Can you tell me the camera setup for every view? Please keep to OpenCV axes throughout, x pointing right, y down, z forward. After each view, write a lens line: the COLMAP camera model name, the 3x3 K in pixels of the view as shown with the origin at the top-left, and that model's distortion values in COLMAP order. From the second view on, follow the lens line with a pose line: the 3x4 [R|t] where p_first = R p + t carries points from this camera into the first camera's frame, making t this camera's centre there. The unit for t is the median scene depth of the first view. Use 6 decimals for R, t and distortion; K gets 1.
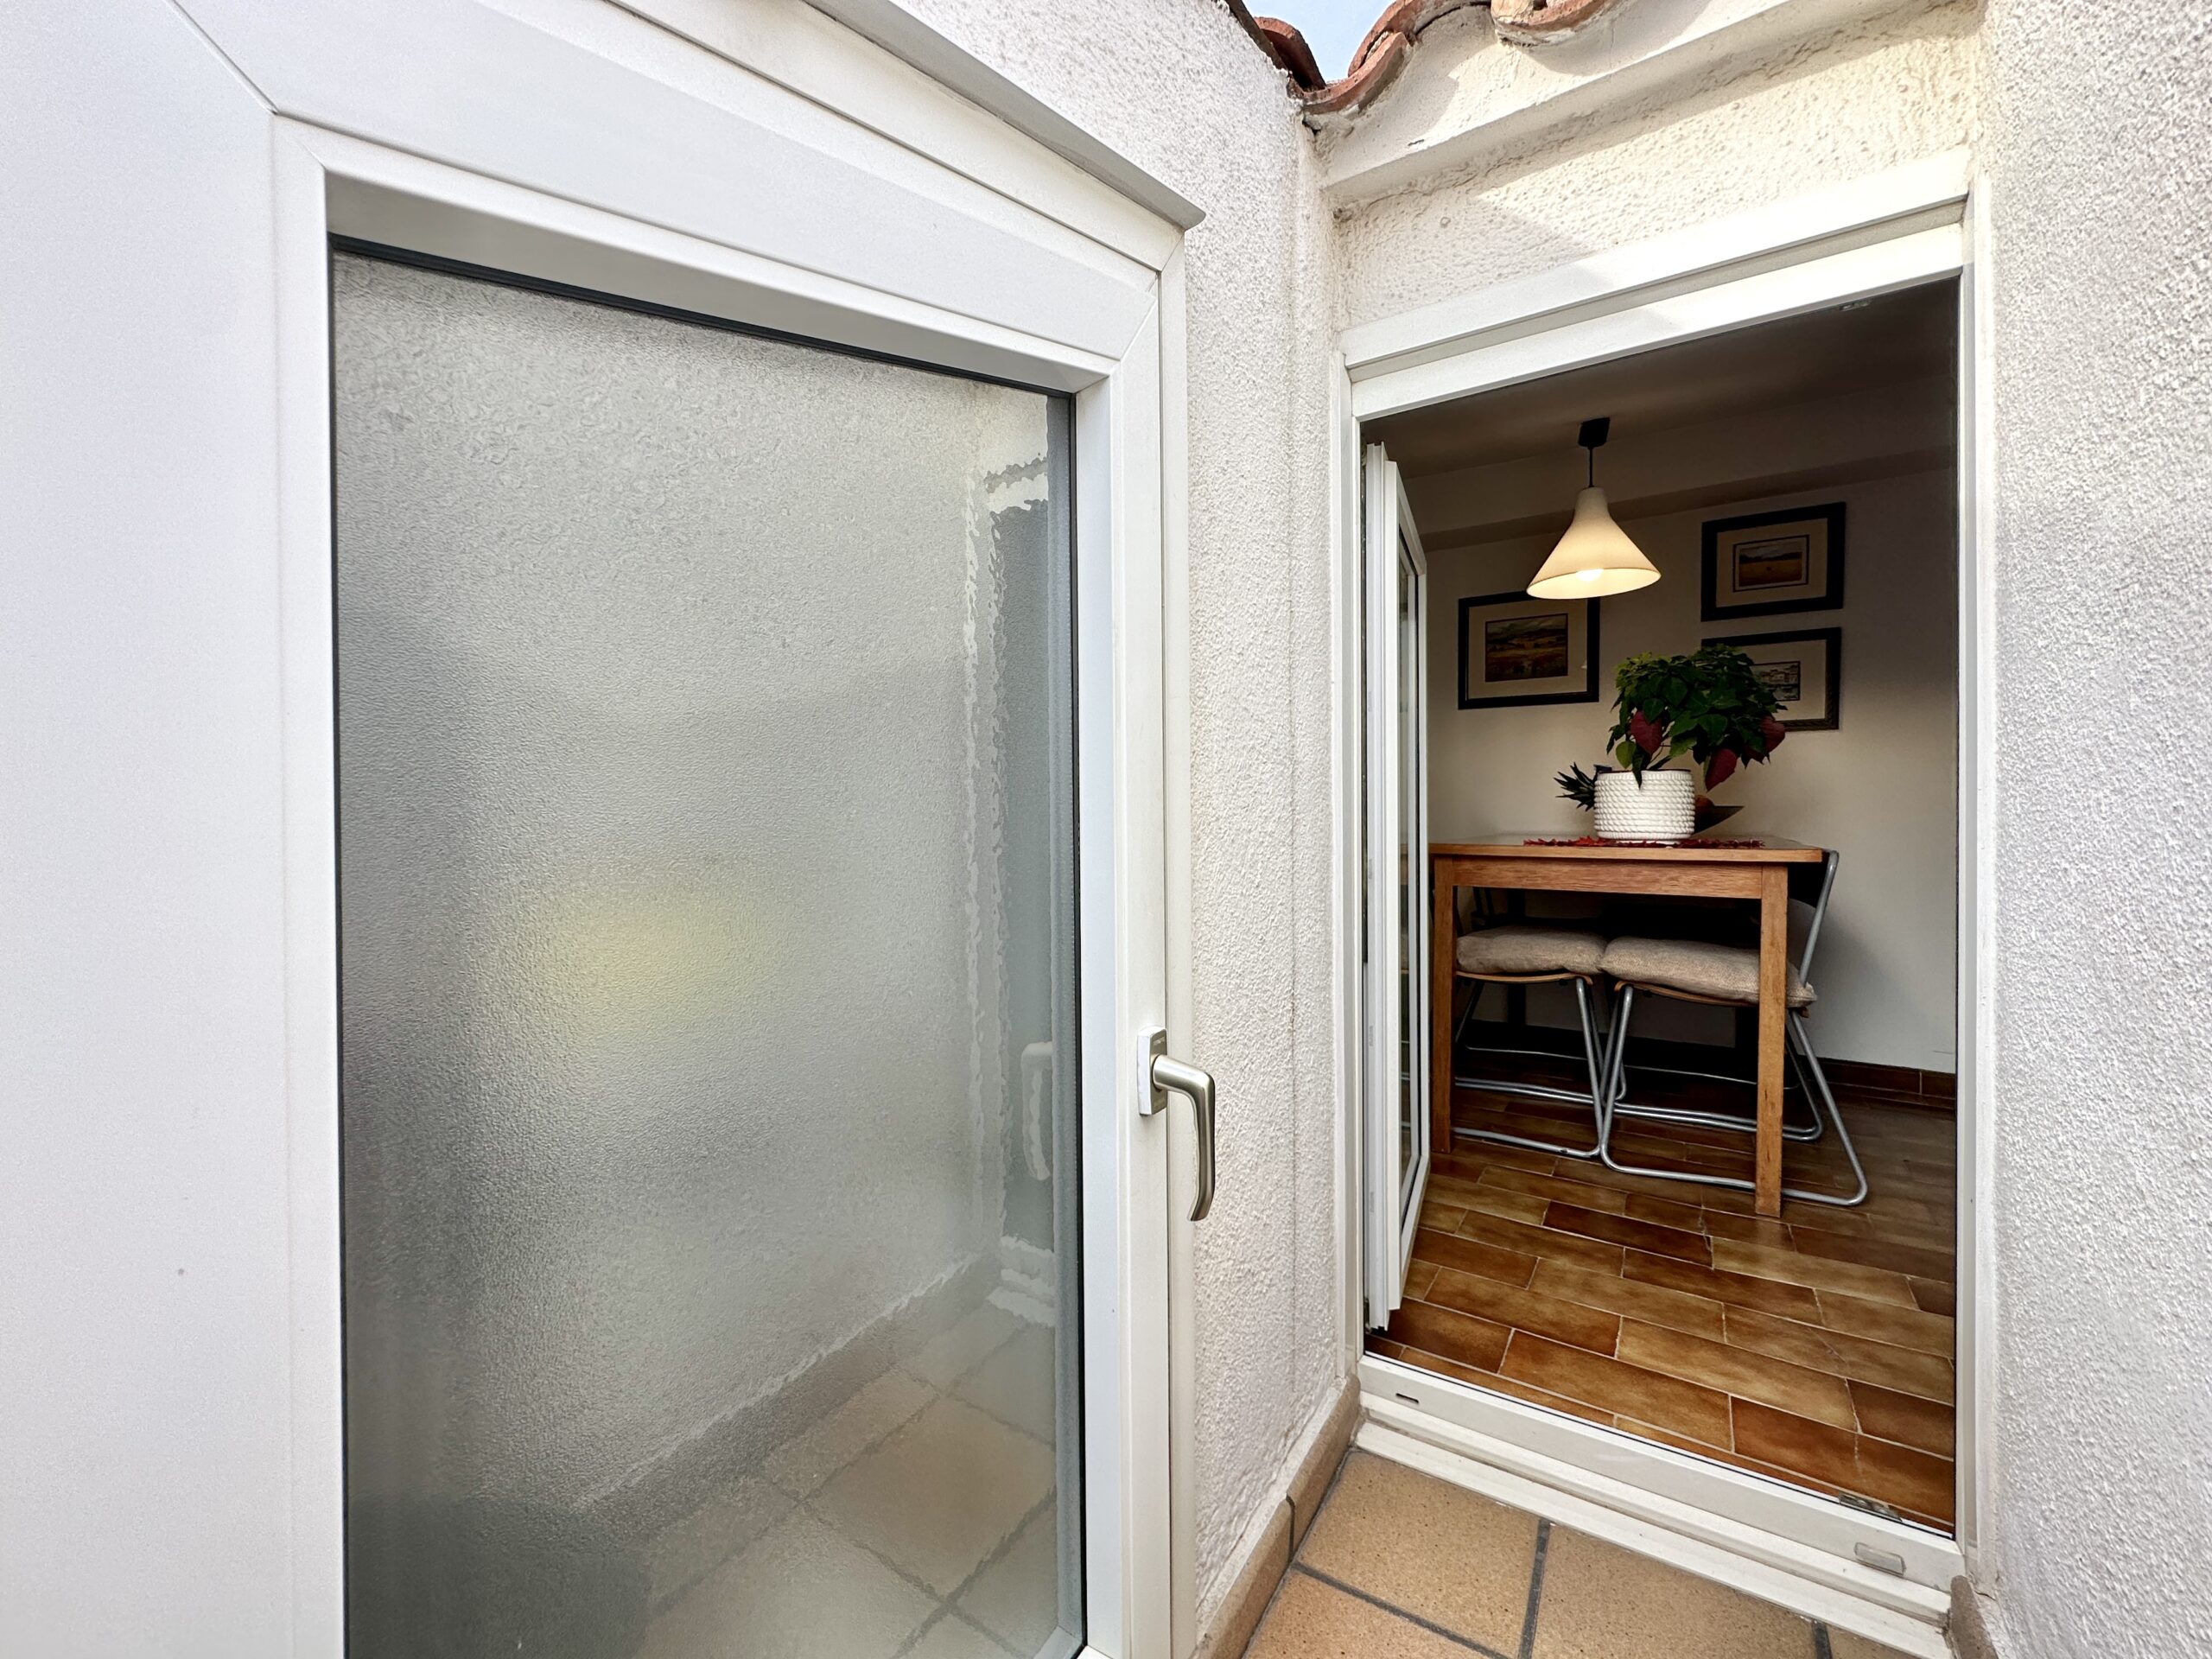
lens RADIAL K [[878.1, 0, 1110.3], [0, 878.1, 820.1], [0, 0, 1]] dist [-0.003907, 0.000650]
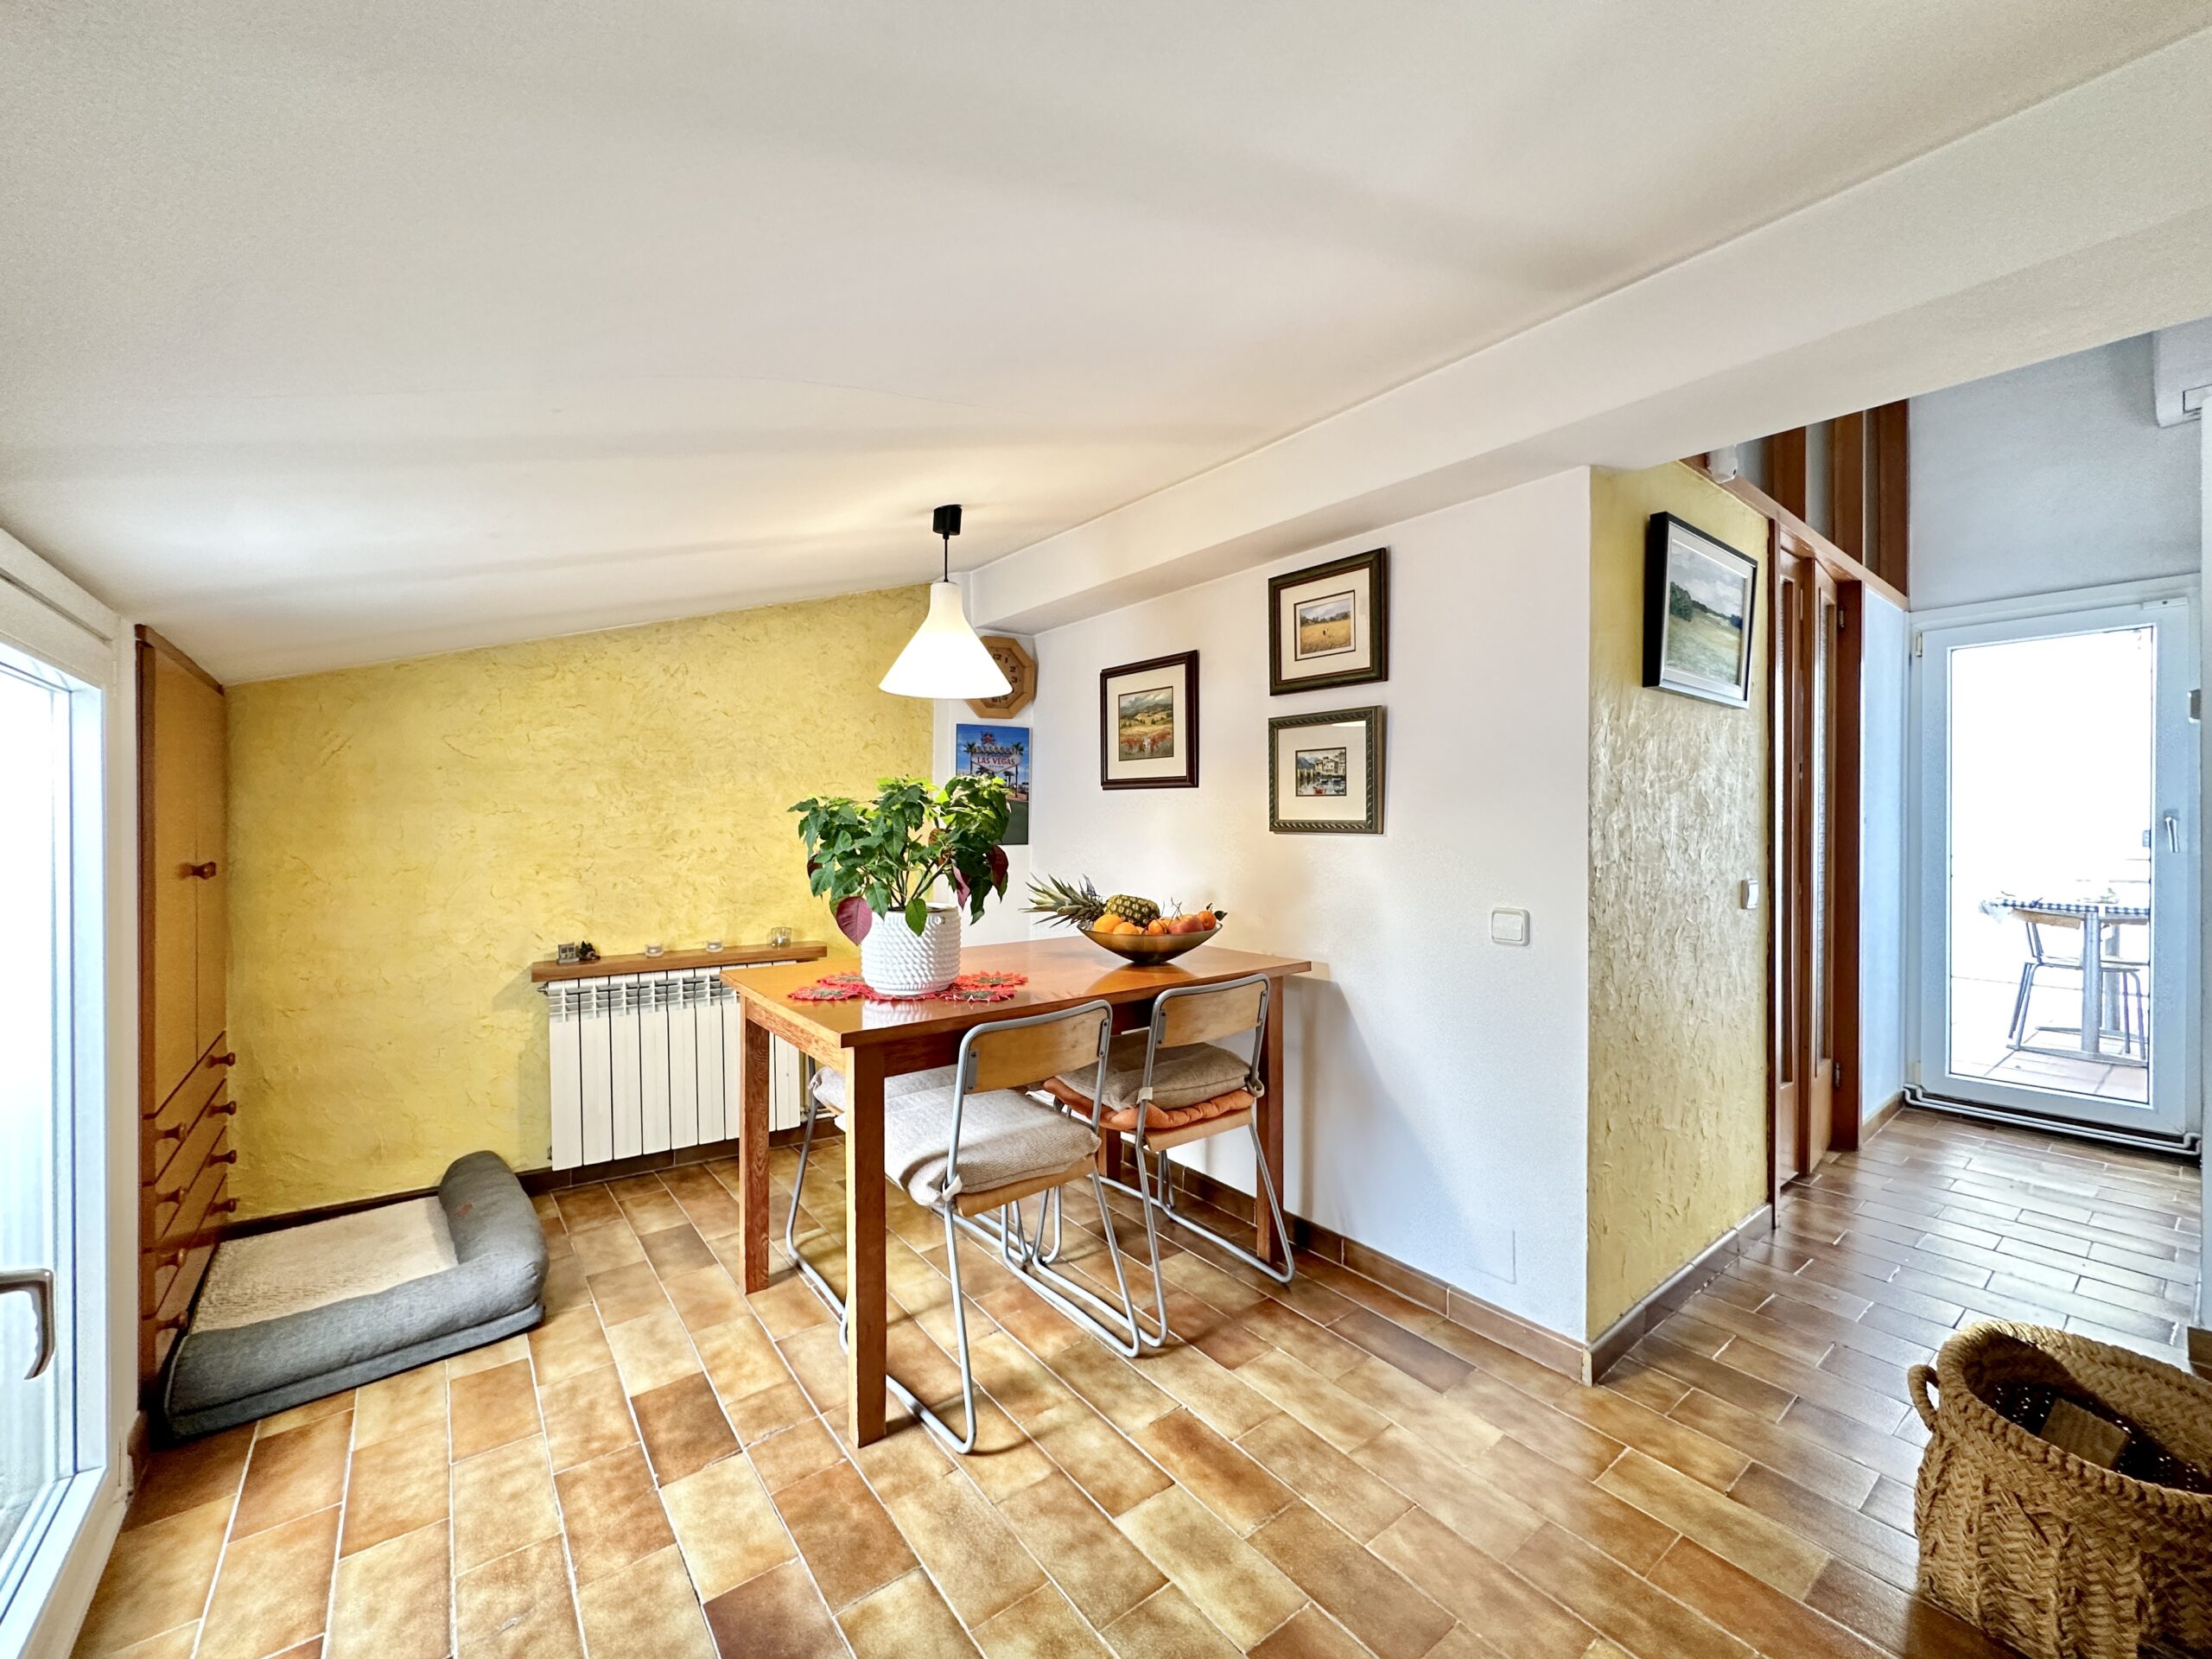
lens RADIAL K [[878.1, 0, 1116.0], [0, 878.1, 827.5], [0, 0, 1]] dist [-0.003907, 0.000650]
pose [[0.946191, 0.007786, -0.323515, 0.841948], [-0.007491, 0.999970, 0.002156, -0.107944], [0.323521, 0.000383, 0.946221, 0.172120]]
